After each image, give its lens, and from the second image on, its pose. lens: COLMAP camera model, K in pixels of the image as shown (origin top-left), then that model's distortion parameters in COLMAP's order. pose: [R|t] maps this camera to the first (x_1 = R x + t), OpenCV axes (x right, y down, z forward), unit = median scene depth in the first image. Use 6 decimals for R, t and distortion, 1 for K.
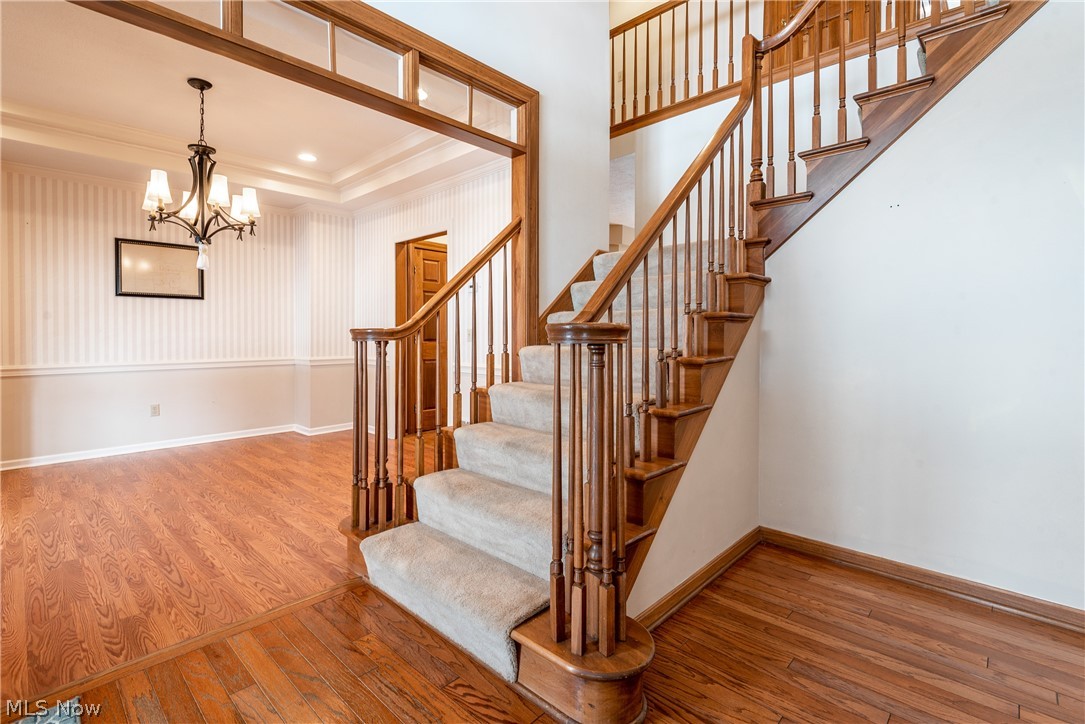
lens RADIAL K [[496.1, 0, 545.8], [0, 496.1, 342.2], [0, 0, 1]] dist [0.003869, -0.004829]
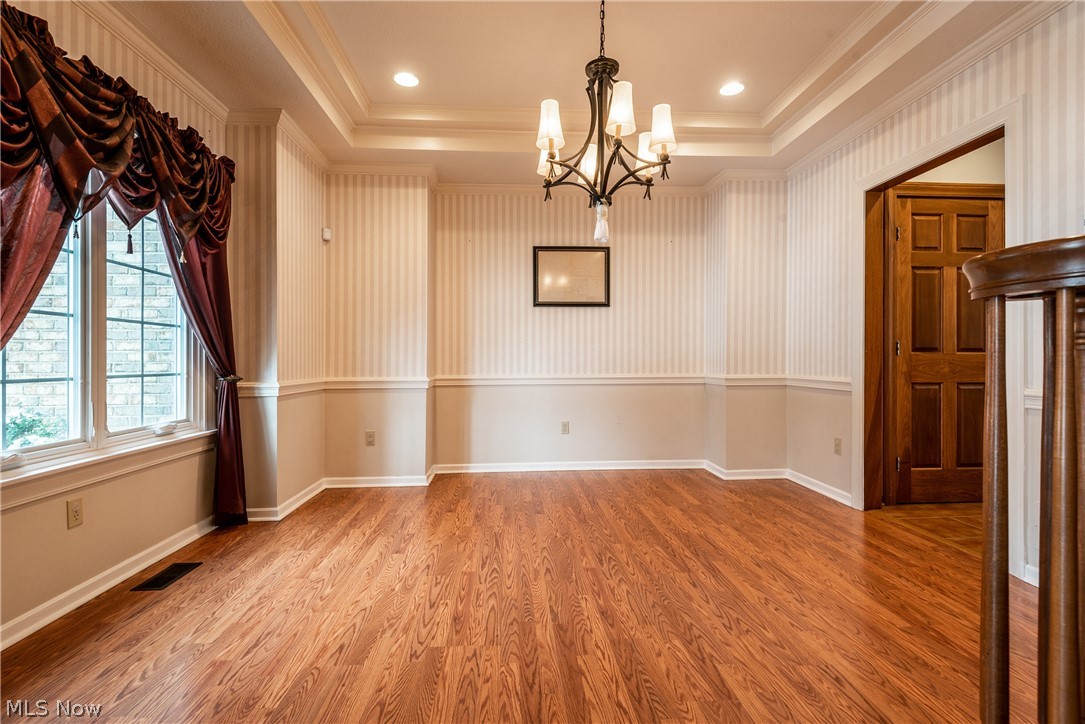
lens RADIAL K [[496.1, 0, 541.0], [0, 496.1, 362.7], [0, 0, 1]] dist [0.003869, -0.004829]
pose [[0.728913, 0.003166, -0.684599, -0.193443], [-0.007113, 0.999970, -0.002949, 0.019475], [0.684570, 0.007019, 0.728914, 0.305219]]
